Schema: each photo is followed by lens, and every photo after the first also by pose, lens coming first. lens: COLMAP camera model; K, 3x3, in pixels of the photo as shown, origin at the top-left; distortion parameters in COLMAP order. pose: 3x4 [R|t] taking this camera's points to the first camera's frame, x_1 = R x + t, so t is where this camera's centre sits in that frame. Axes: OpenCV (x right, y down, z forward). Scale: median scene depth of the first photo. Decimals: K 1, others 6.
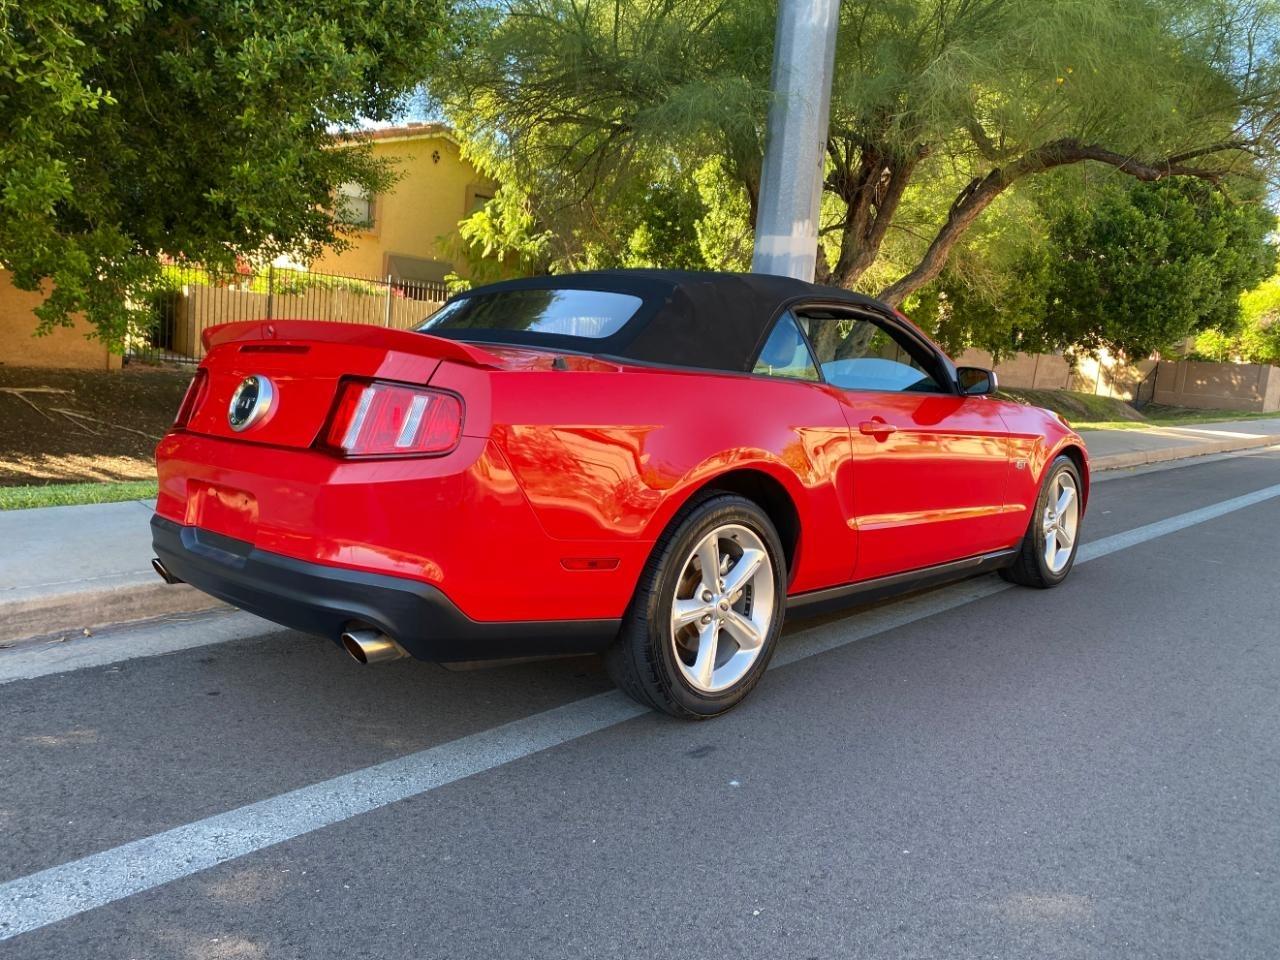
lens RADIAL K [[978.3, 0, 626.7], [0, 978.3, 478.3], [0, 0, 1]] dist [0.015413, -0.005787]
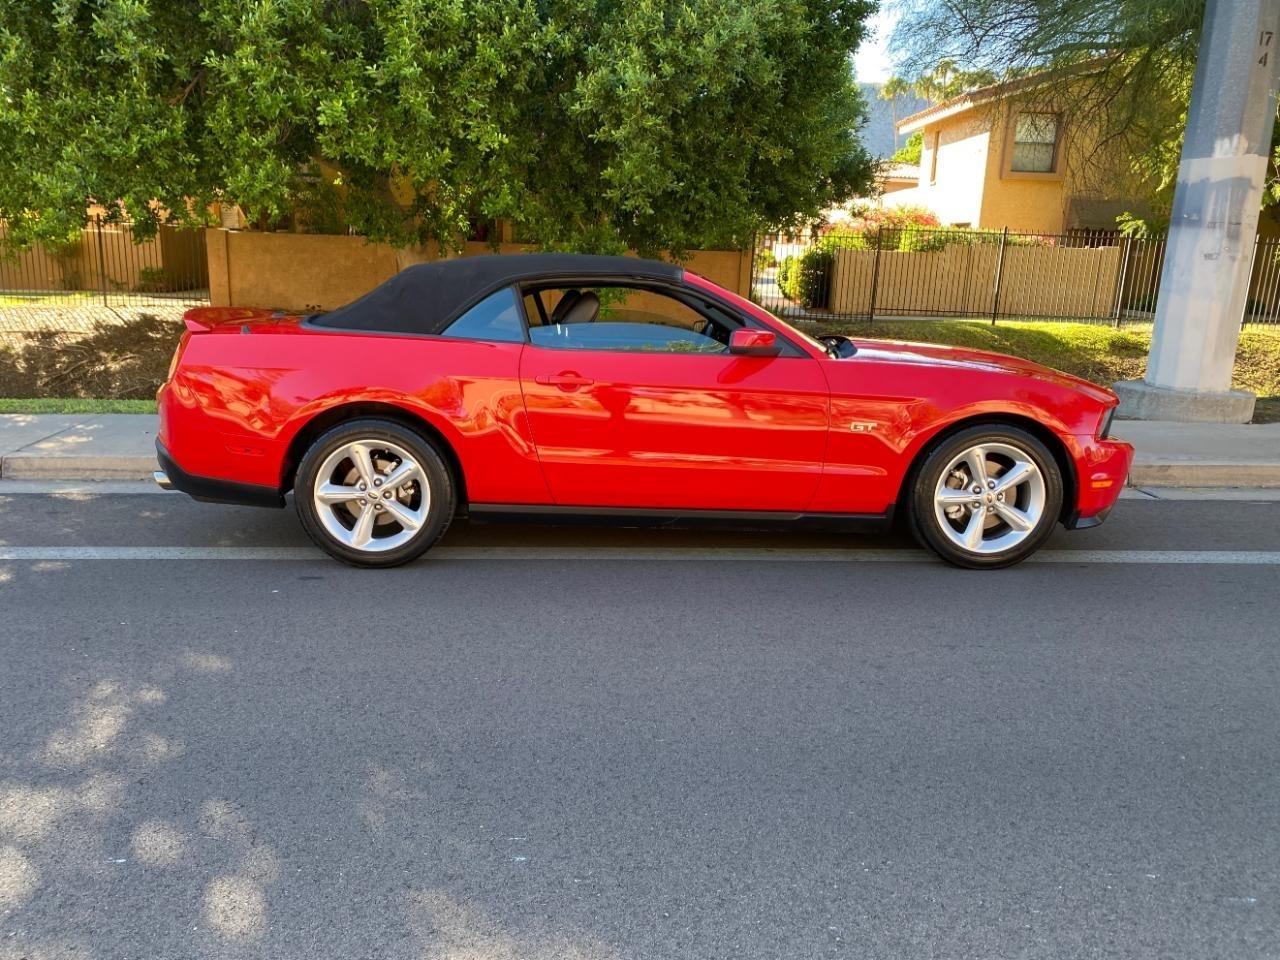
lens RADIAL K [[978.3, 0, 629.5], [0, 978.3, 485.4], [0, 0, 1]] dist [0.015413, -0.005787]
pose [[0.704901, 0.106489, -0.701266, 0.839035], [-0.067115, 0.994244, 0.083517, -0.019271], [0.706123, -0.011806, 0.707991, 0.134905]]
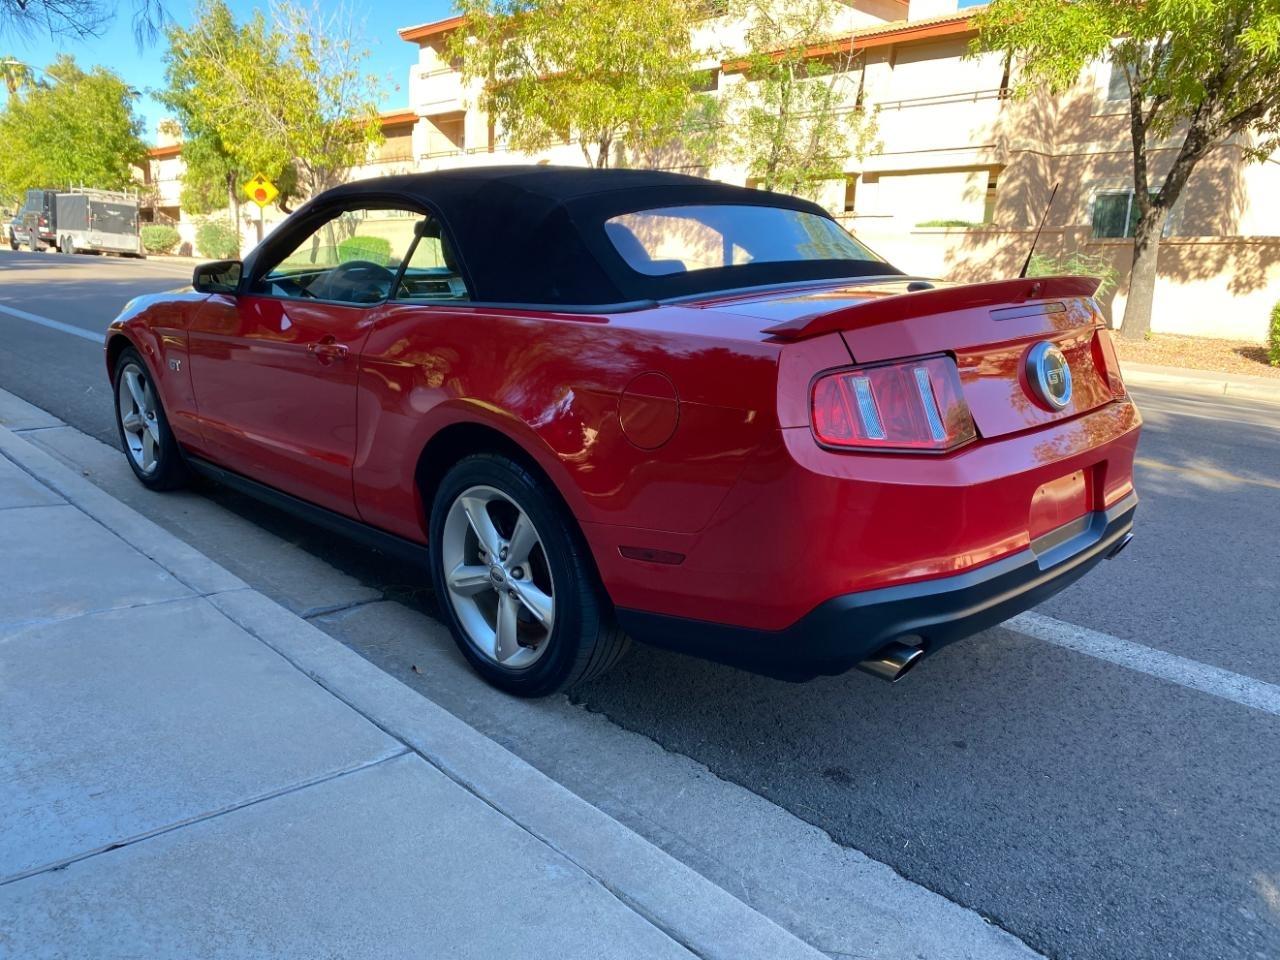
lens RADIAL K [[978.3, 0, 645.2], [0, 978.3, 484.3], [0, 0, 1]] dist [0.015413, -0.005787]
pose [[0.039919, -0.290790, 0.955954, -0.699373], [0.098526, 0.953199, 0.285838, -0.149002], [-0.994333, 0.082776, 0.066701, 0.724746]]
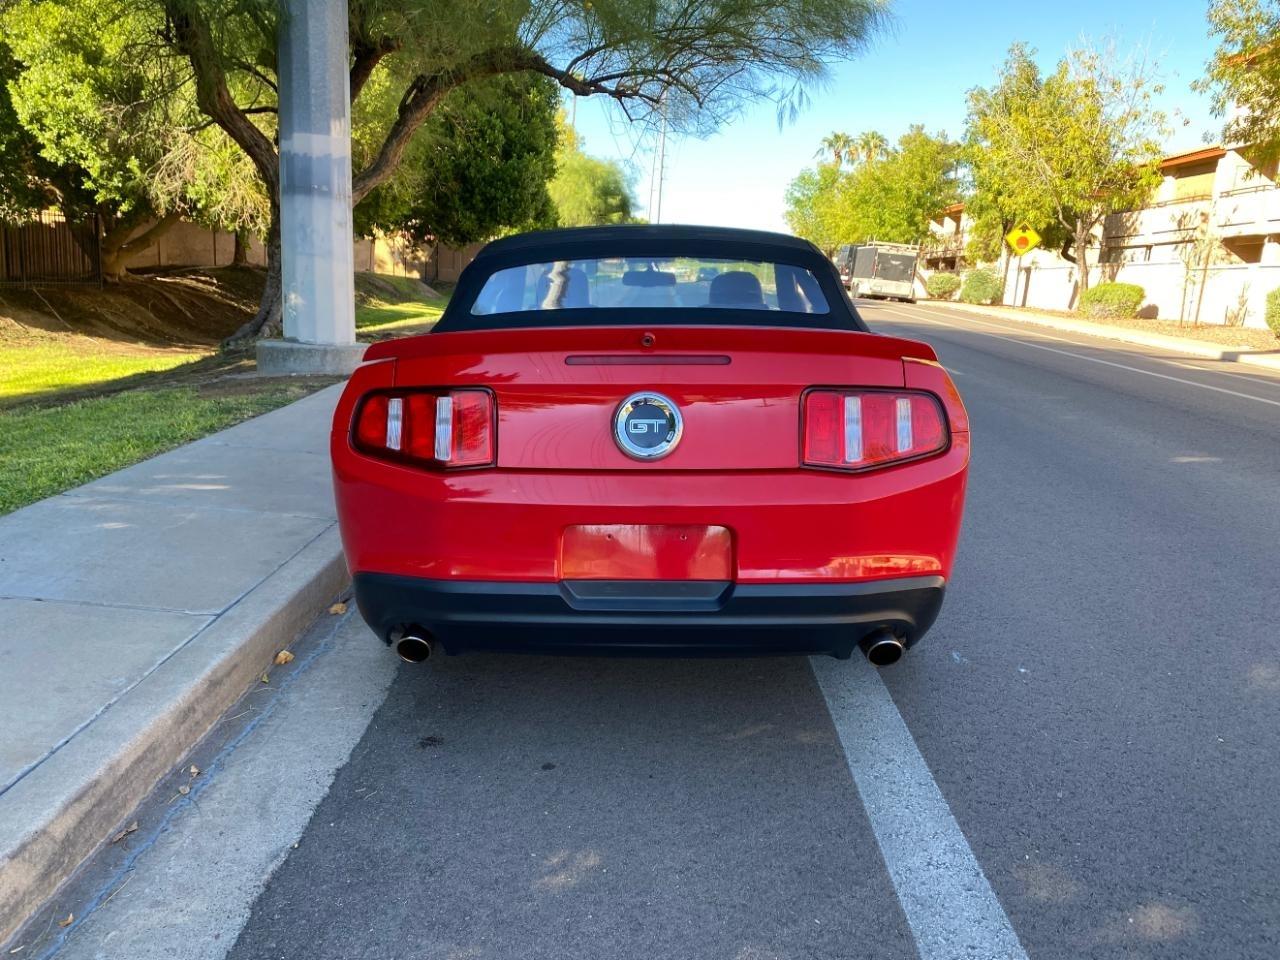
lens RADIAL K [[978.3, 0, 631.9], [0, 978.3, 481.8], [0, 0, 1]] dist [0.015413, -0.005787]
pose [[0.743847, -0.177911, 0.644235, -0.530472], [0.096698, 0.982425, 0.159655, -0.092027], [-0.661318, -0.056463, 0.747978, 0.202798]]
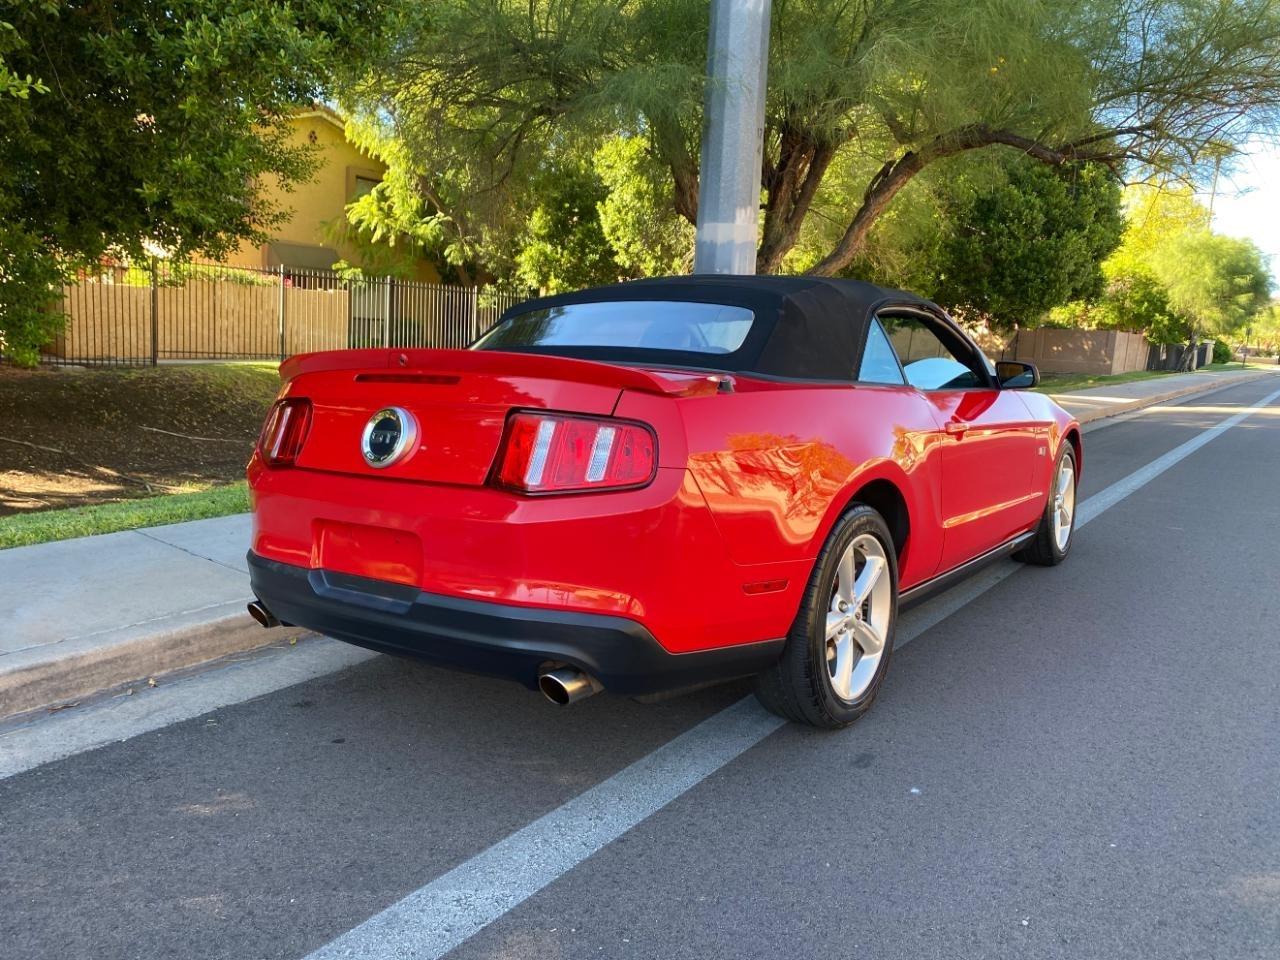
lens RADIAL K [[978.3, 0, 637.4], [0, 978.3, 492.7], [0, 0, 1]] dist [0.015413, -0.005787]
pose [[0.989915, -0.050549, 0.132339, -0.151428], [0.045890, 0.998223, 0.038023, -0.026603], [-0.134026, -0.031567, 0.990475, 0.016617]]
